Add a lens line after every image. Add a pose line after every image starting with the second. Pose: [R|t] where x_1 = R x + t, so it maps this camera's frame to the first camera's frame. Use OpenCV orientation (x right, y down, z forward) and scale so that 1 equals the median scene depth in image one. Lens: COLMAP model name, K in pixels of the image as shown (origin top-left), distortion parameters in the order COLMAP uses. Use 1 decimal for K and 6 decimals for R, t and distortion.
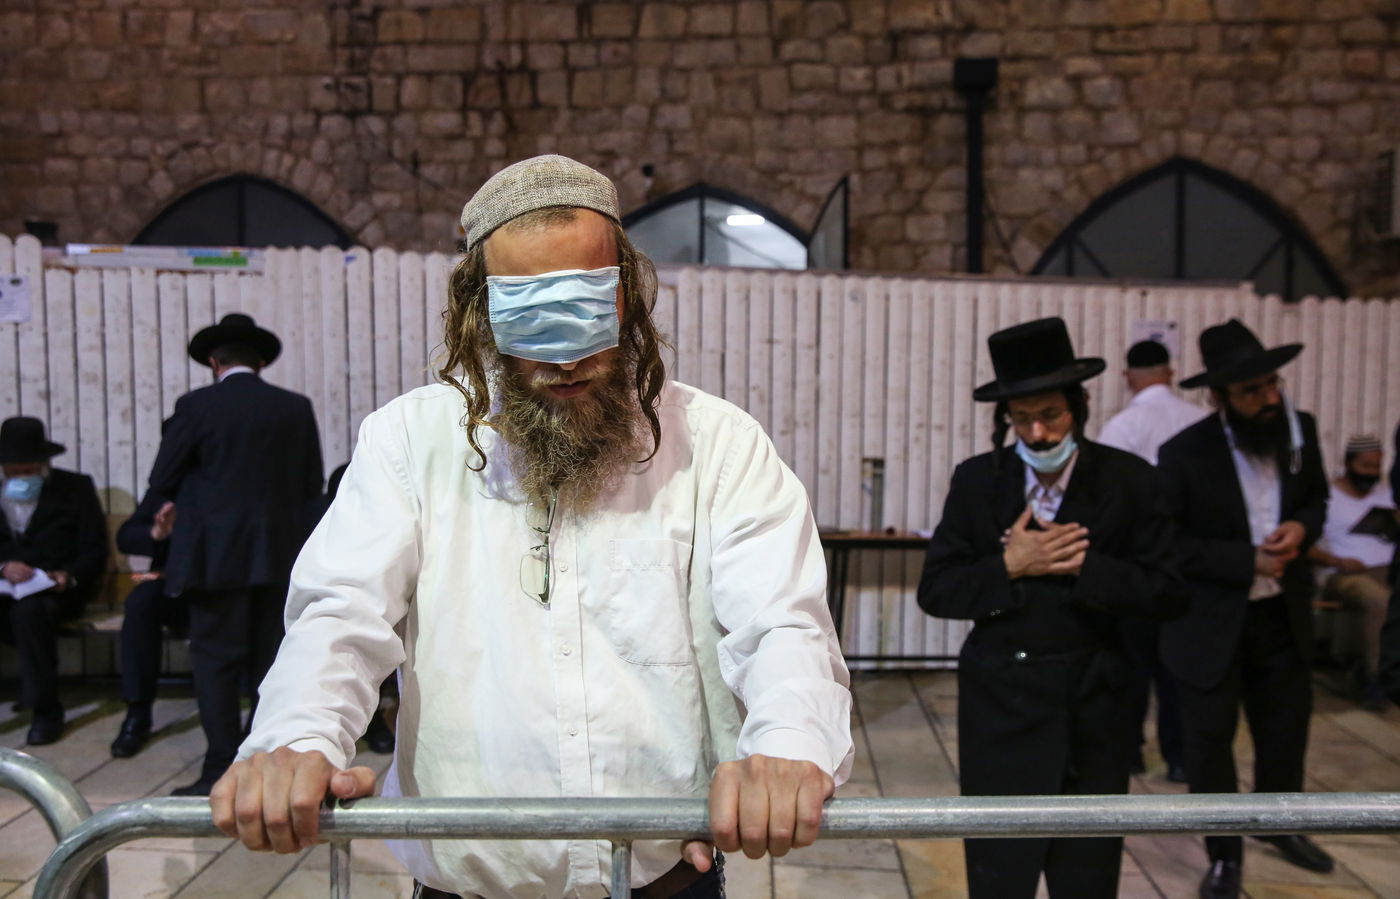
lens RADIAL K [[1238.9, 0, 712.3], [0, 1238.9, 438.7], [0, 0, 1]] dist [-0.068025, 0.106335]
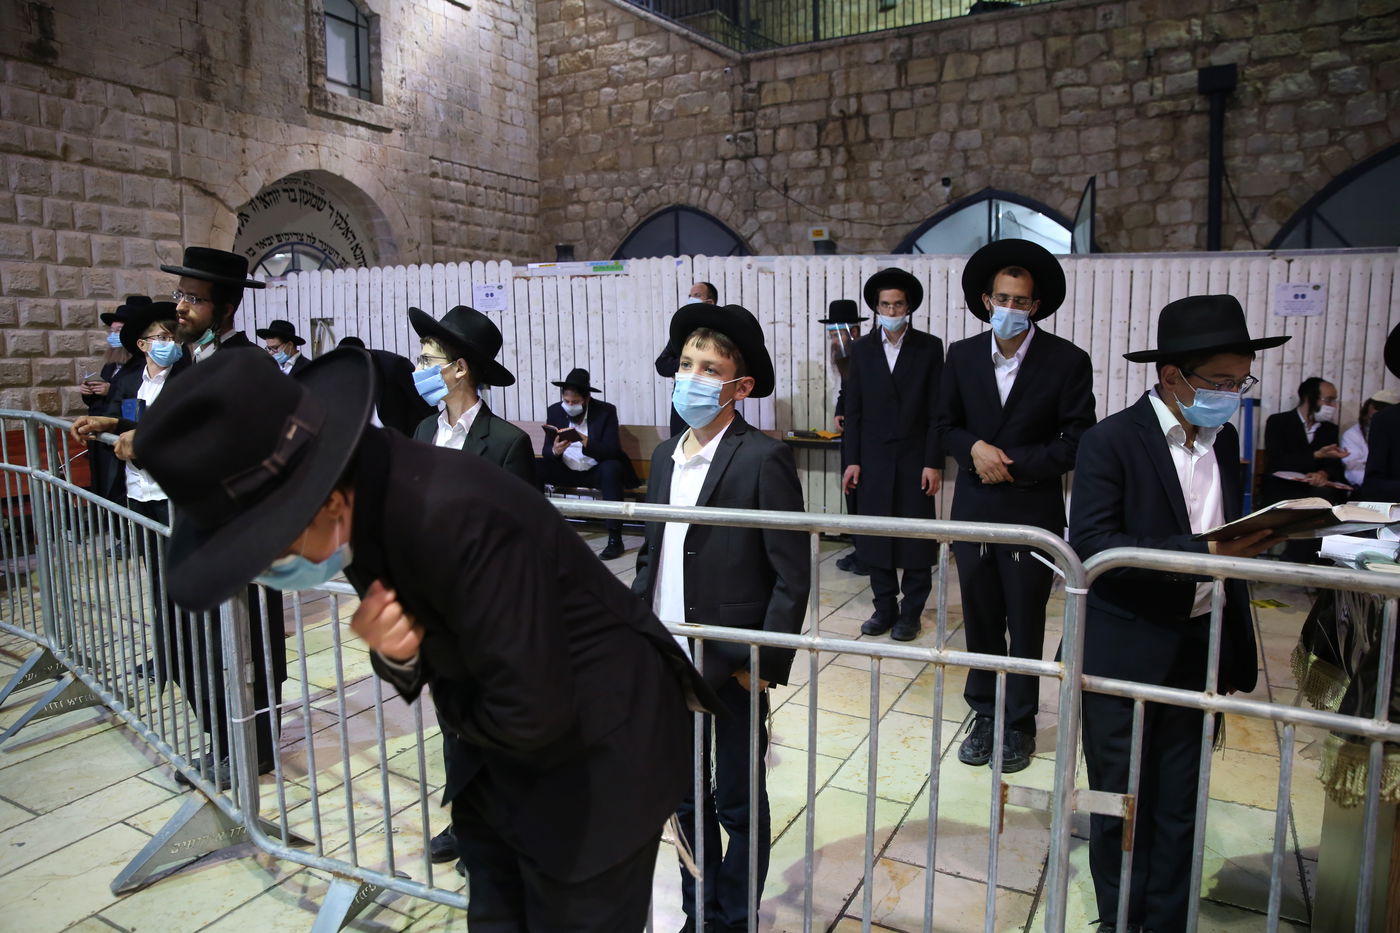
lens RADIAL K [[957.7, 0, 680.0], [0, 957.7, 466.6], [0, 0, 1]] dist [-0.110880, 0.071401]
pose [[0.893809, 0.041704, -0.446505, 0.156741], [-0.004989, 0.996530, 0.083088, 0.007035], [0.448420, -0.072037, 0.890915, -0.059757]]
